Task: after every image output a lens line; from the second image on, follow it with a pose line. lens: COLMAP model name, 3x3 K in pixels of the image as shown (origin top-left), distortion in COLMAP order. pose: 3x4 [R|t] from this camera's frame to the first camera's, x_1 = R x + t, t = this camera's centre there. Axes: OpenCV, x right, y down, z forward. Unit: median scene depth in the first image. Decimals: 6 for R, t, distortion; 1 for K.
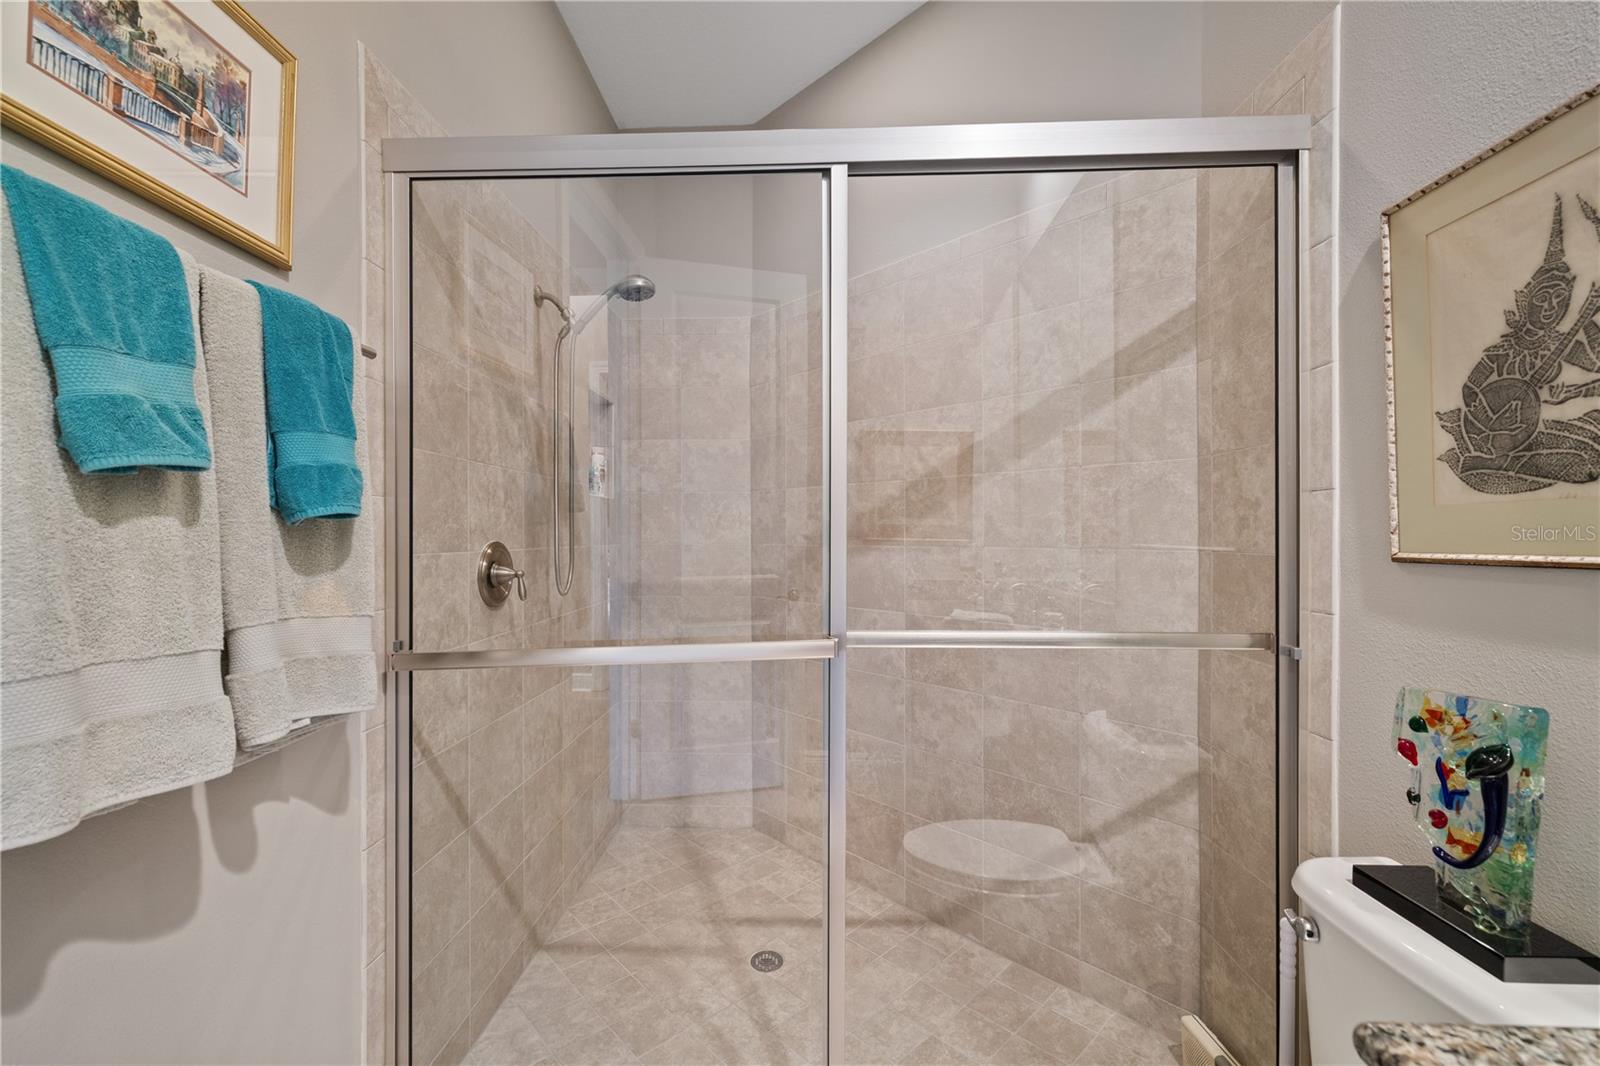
lens RADIAL K [[670.9, 0, 798.8], [0, 670.9, 535.0], [0, 0, 1]] dist [0.000536, -0.000331]
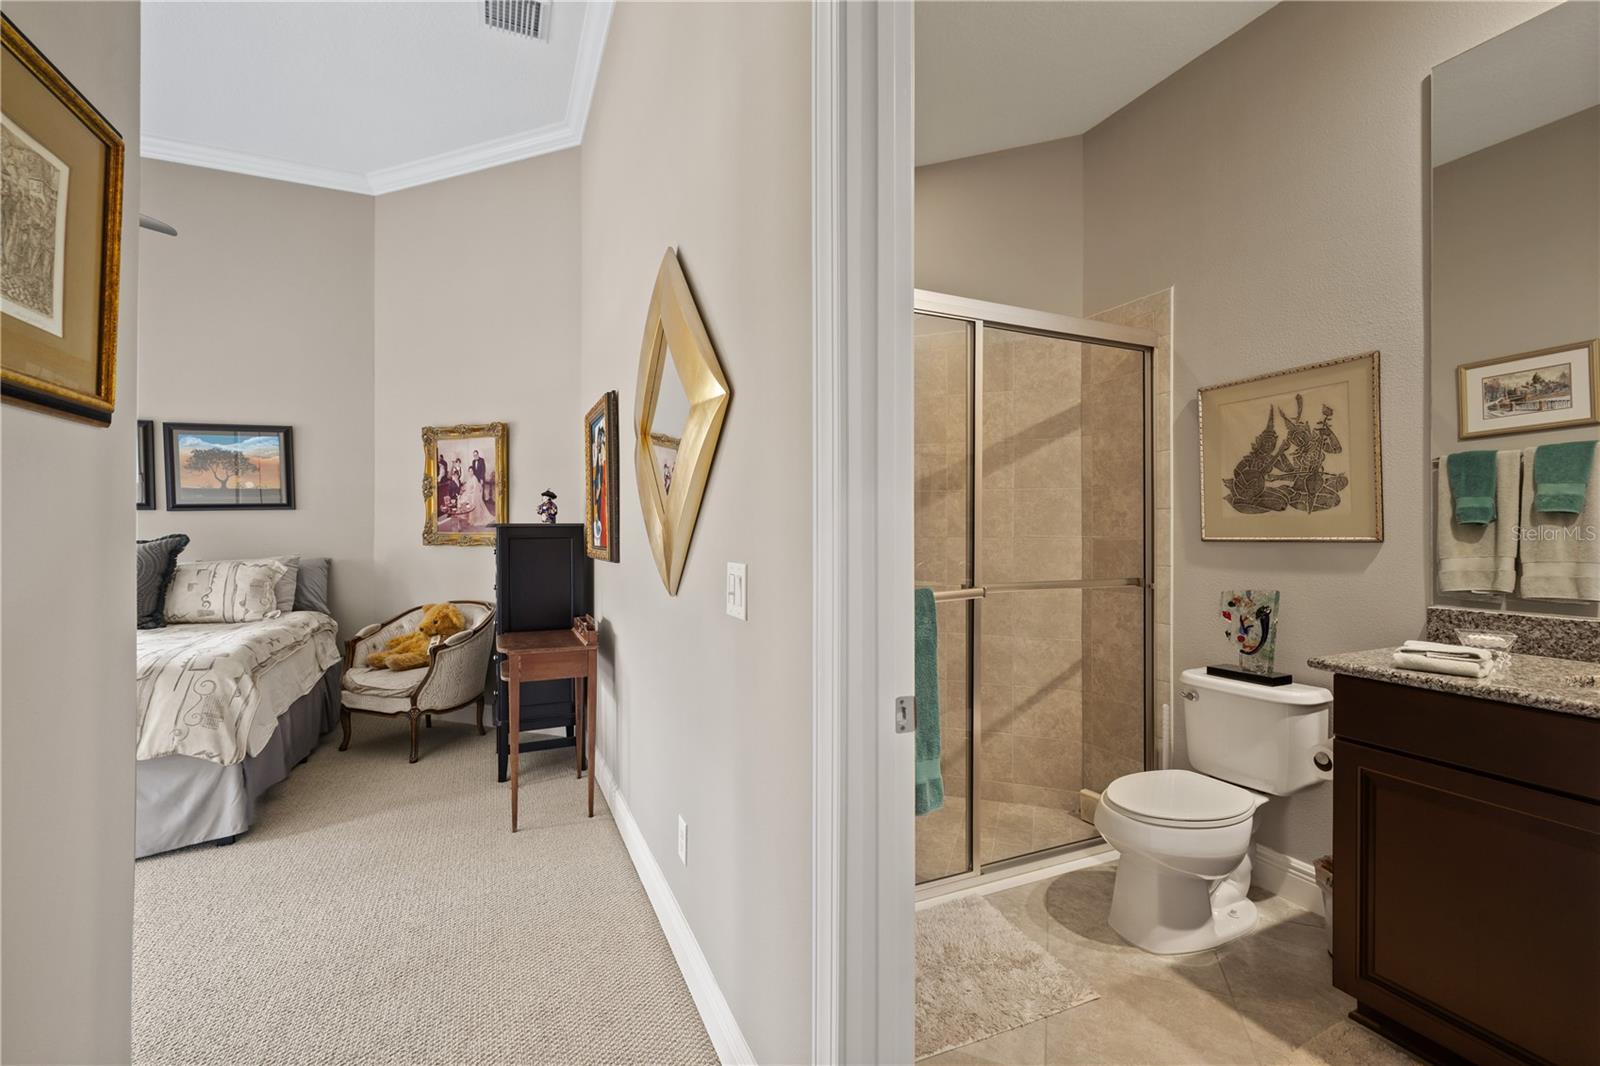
lens RADIAL K [[670.9, 0, 794.2], [0, 670.9, 529.8], [0, 0, 1]] dist [0.000536, -0.000331]
pose [[0.895610, 0.001421, 0.444838, -1.045154], [-0.000577, 0.999998, -0.002032, 0.004059], [-0.444840, 0.001564, 0.895609, -0.332707]]
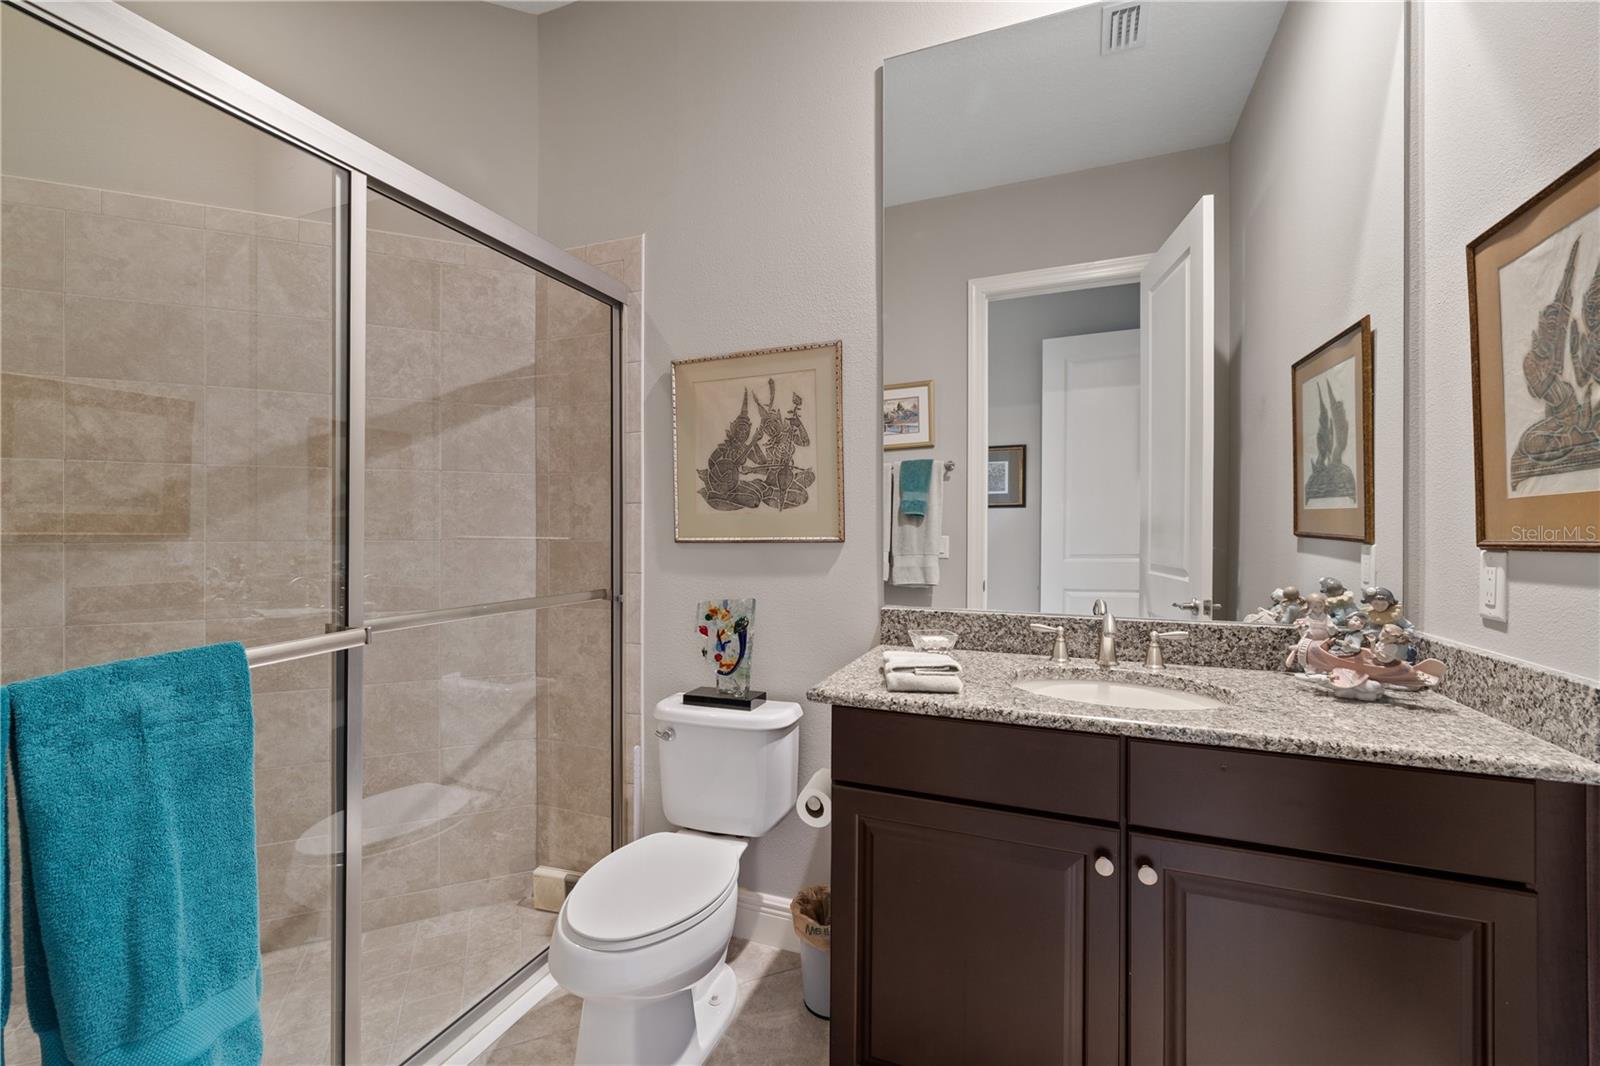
lens RADIAL K [[670.9, 0, 795.5], [0, 670.9, 528.3], [0, 0, 1]] dist [0.000536, -0.000331]
pose [[0.338860, 0.001992, 0.940835, -0.618495], [-0.000009, 0.999998, -0.002114, 0.001884], [-0.940837, 0.000708, 0.338860, 0.008031]]
